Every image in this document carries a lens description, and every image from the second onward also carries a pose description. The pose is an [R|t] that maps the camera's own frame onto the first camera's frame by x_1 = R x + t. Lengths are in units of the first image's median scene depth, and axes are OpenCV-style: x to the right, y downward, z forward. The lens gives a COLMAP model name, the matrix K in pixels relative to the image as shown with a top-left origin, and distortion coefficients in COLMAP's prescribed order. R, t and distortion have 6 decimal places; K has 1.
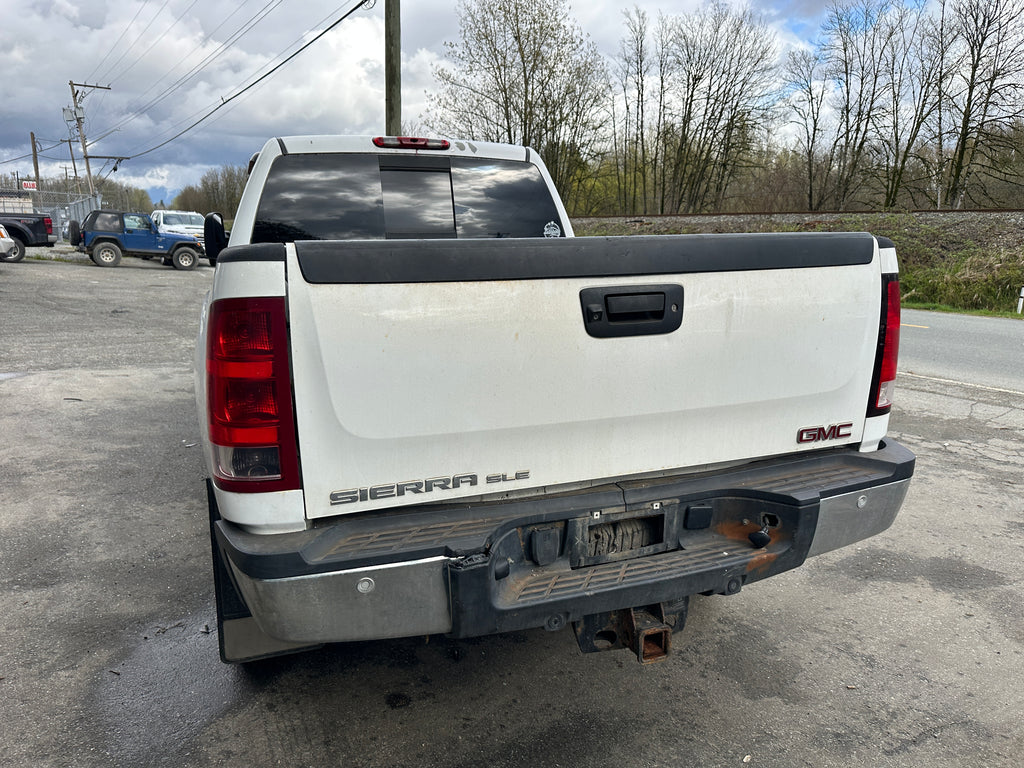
lens RADIAL K [[720.2, 0, 514.7], [0, 720.2, 377.8], [0, 0, 1]] dist [0.023938, -0.030023]
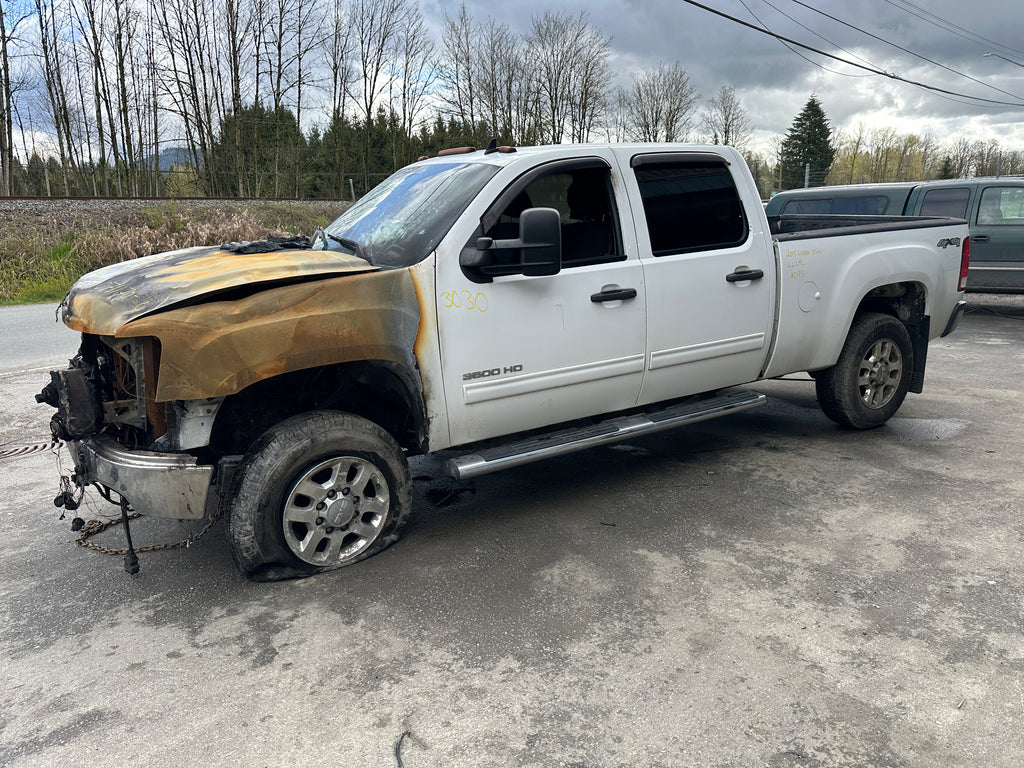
lens RADIAL K [[727.7, 0, 501.1], [0, 727.7, 380.0], [0, 0, 1]] dist [0.011769, -0.001326]
pose [[-0.167624, -0.233805, 0.957725, -0.118442], [0.211010, 0.940448, 0.266519, -0.028574], [-0.963004, 0.246765, -0.108307, 0.123351]]
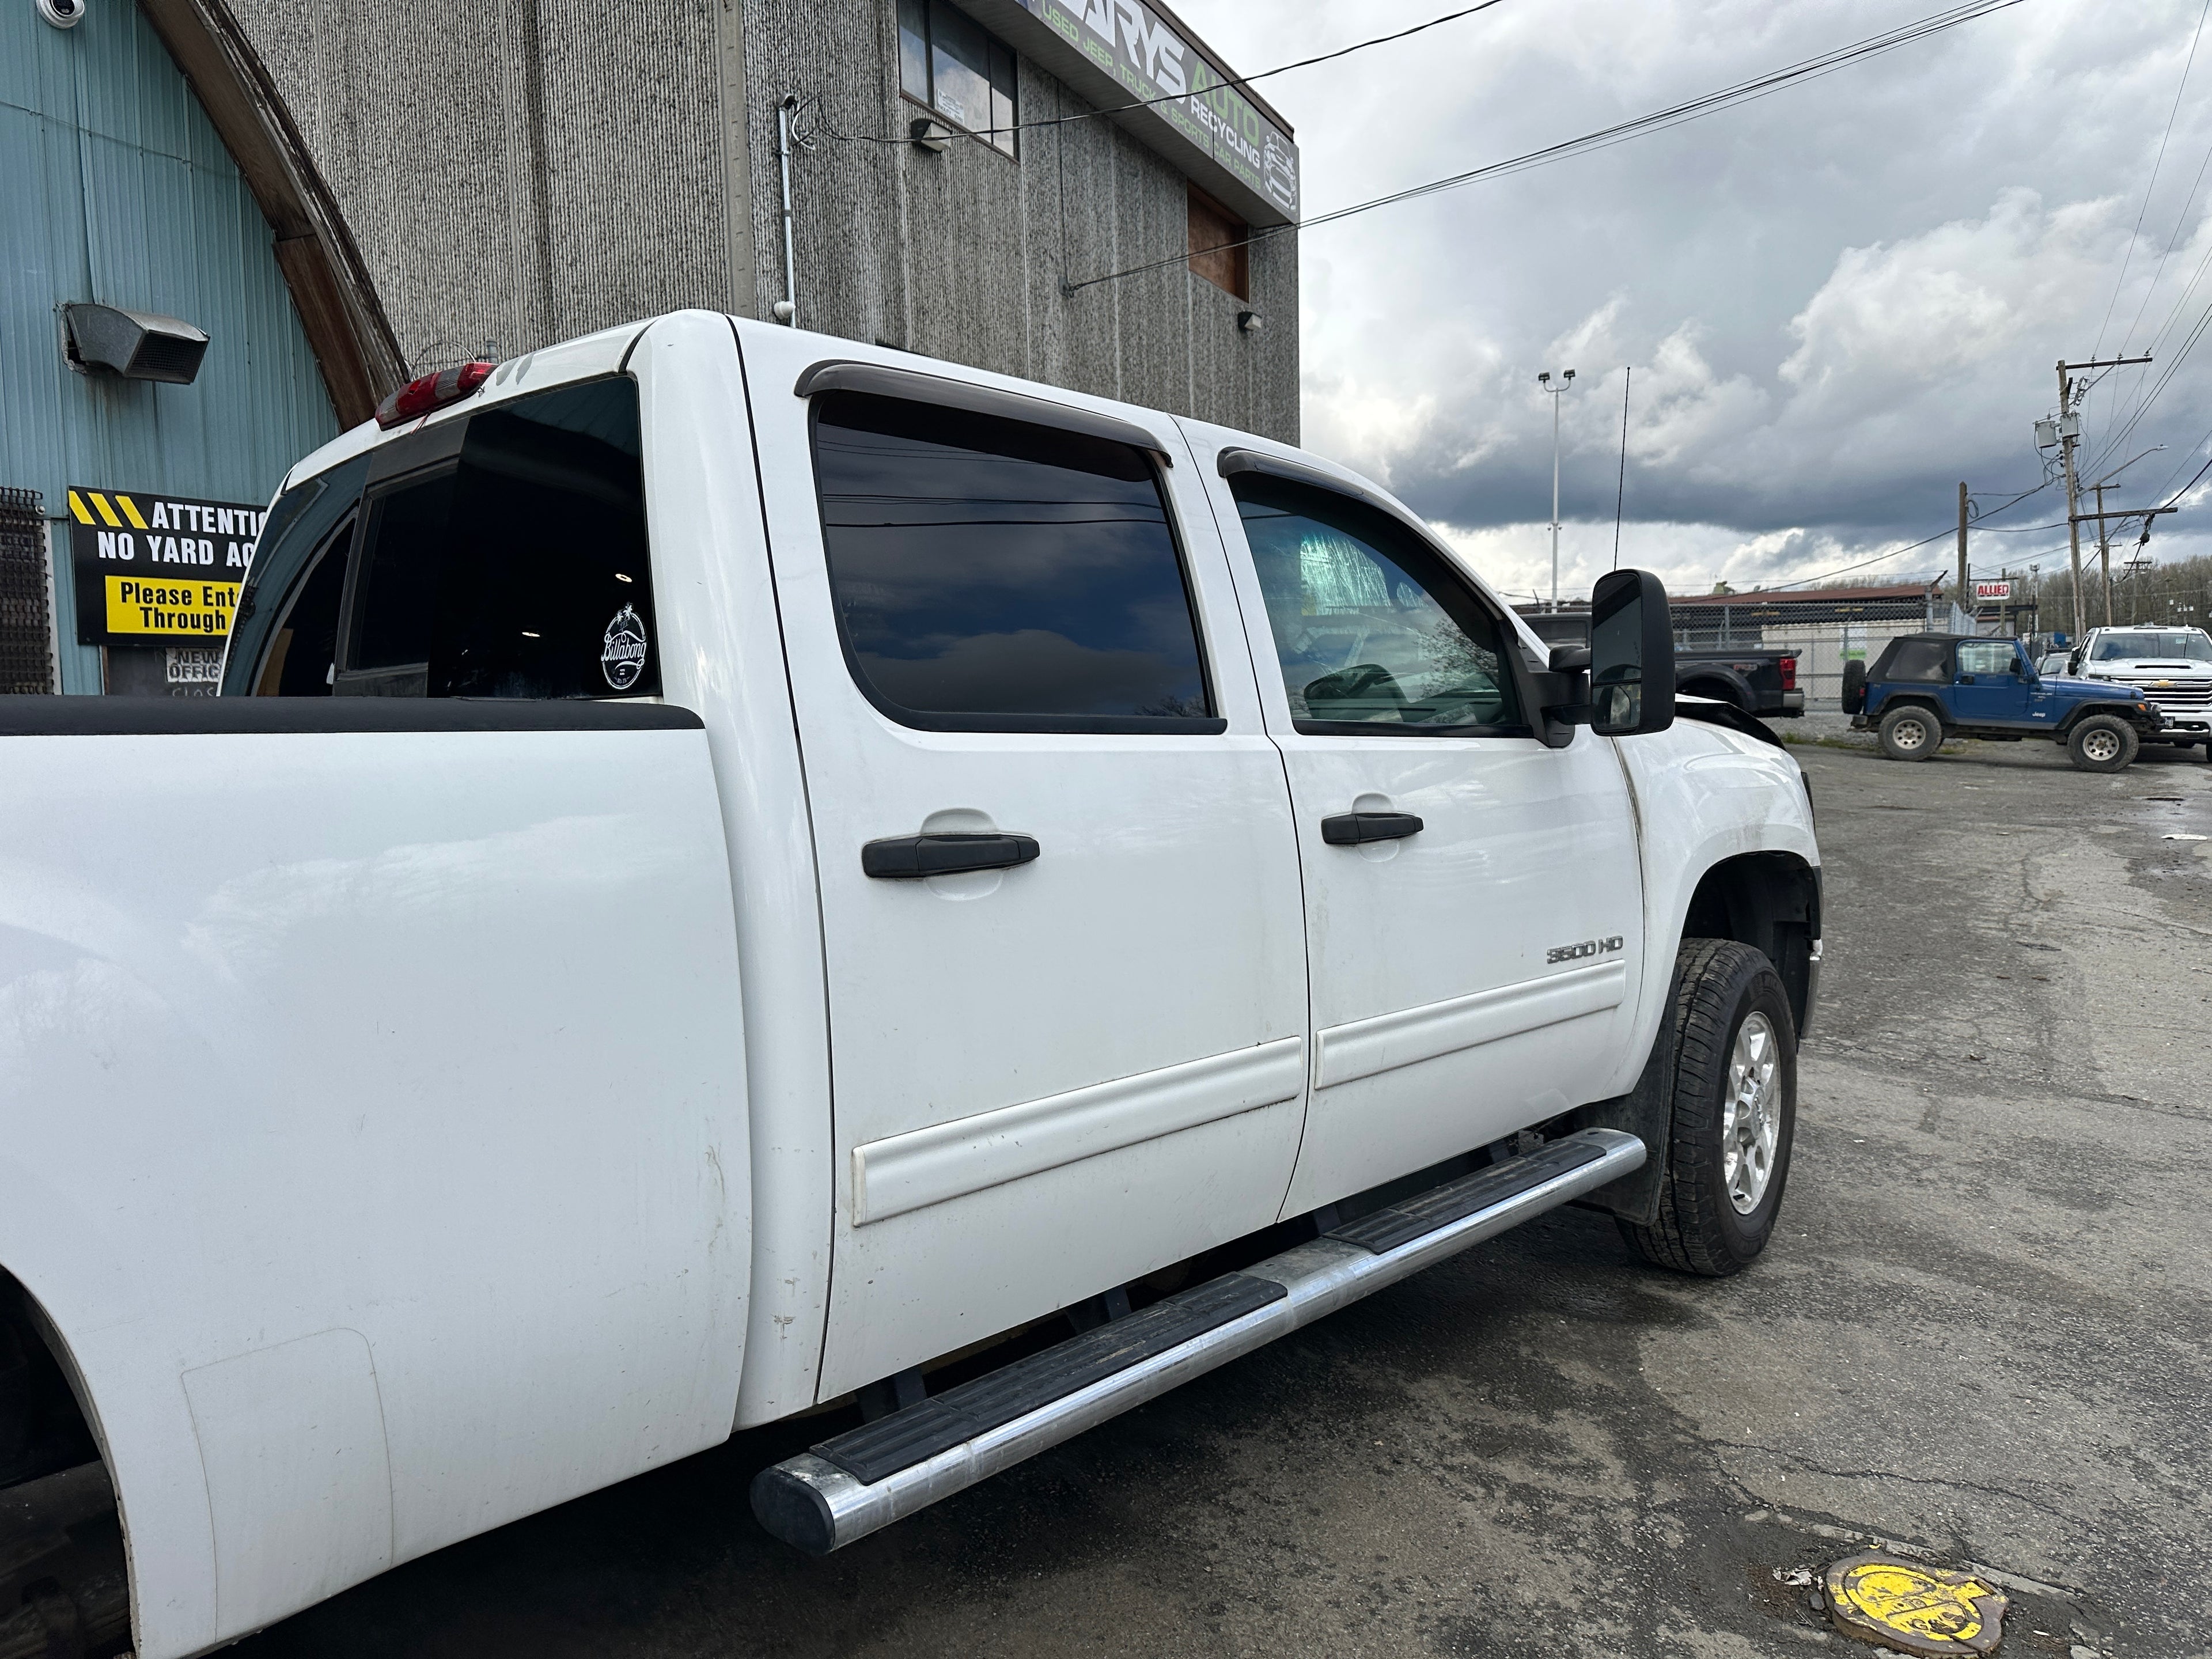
lens RADIAL K [[1554.9, 0, 1114.0], [0, 1554.9, 816.7], [0, 0, 1]] dist [0.025310, -0.031490]
pose [[0.430854, 0.048524, -0.901116, 0.048294], [-0.150384, 0.988451, -0.018676, -0.014396], [0.889803, 0.143561, 0.433175, 0.080302]]
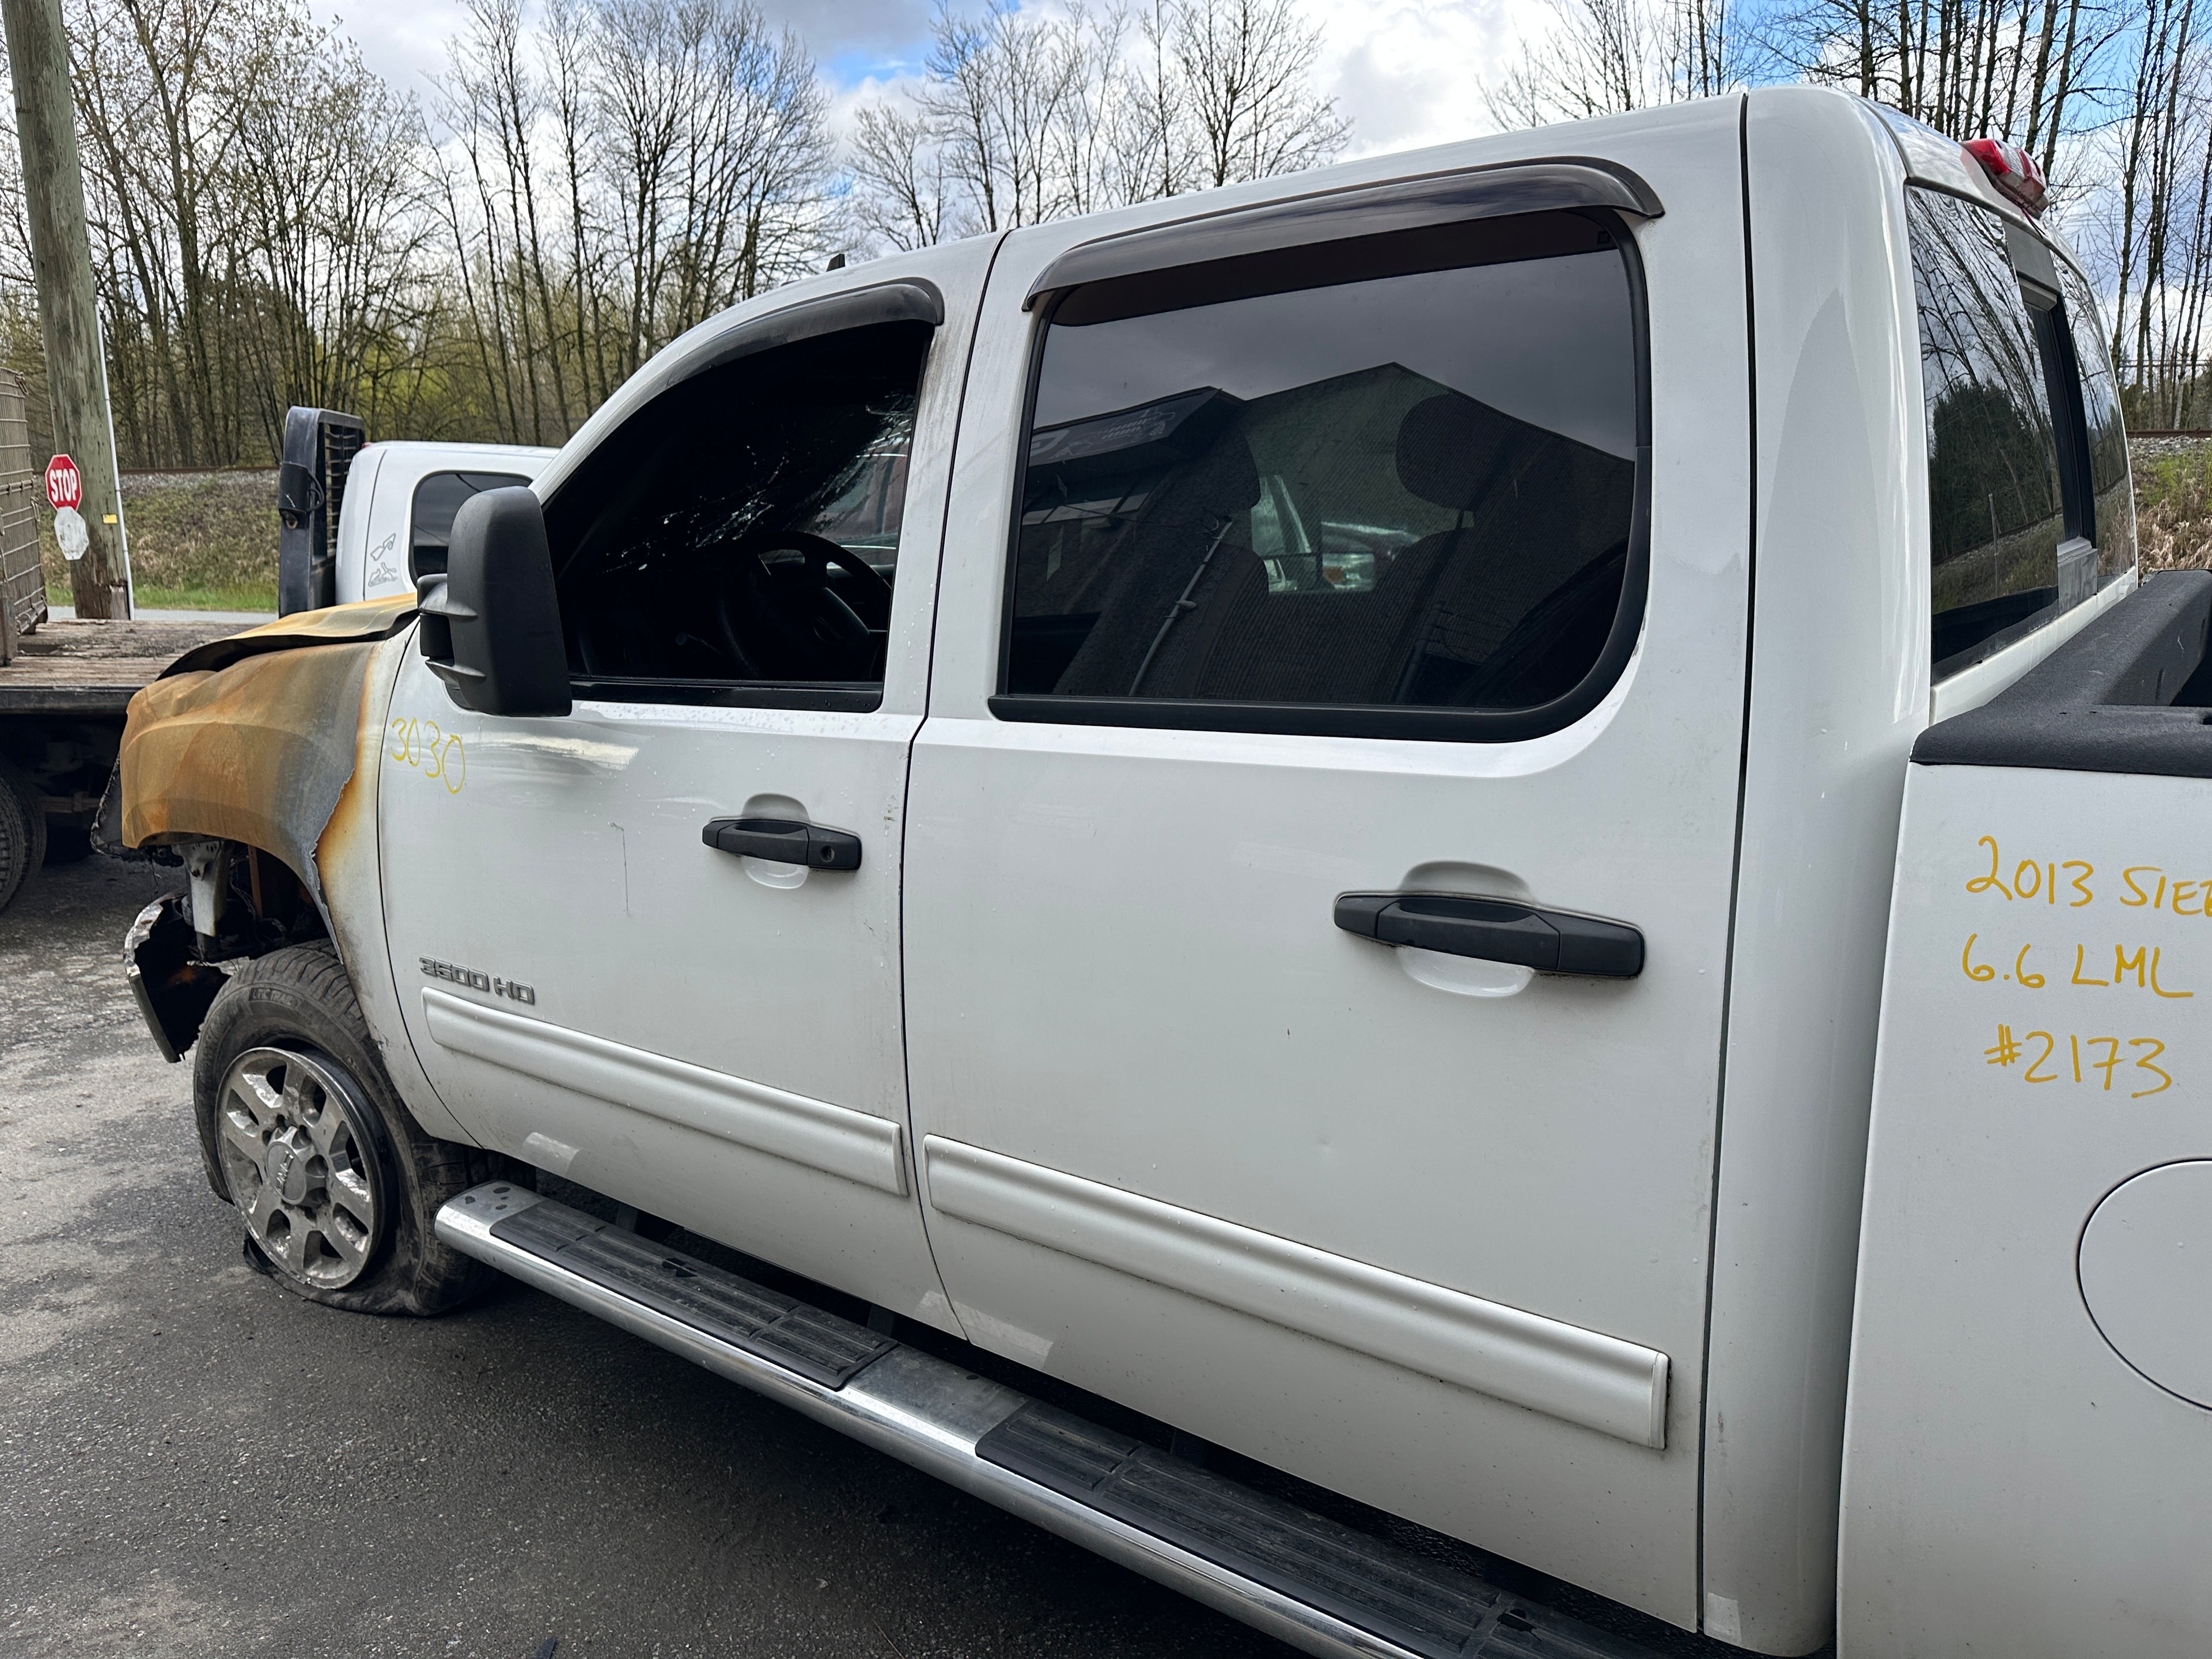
lens RADIAL K [[1564.0, 0, 1115.1], [0, 1564.0, 826.3], [0, 0, 1]] dist [0.008218, -0.015387]
pose [[0.848186, -0.128237, 0.513941, -0.054139], [0.124332, 0.991344, 0.042165, -0.014169], [-0.514899, 0.028135, 0.856789, 0.058322]]
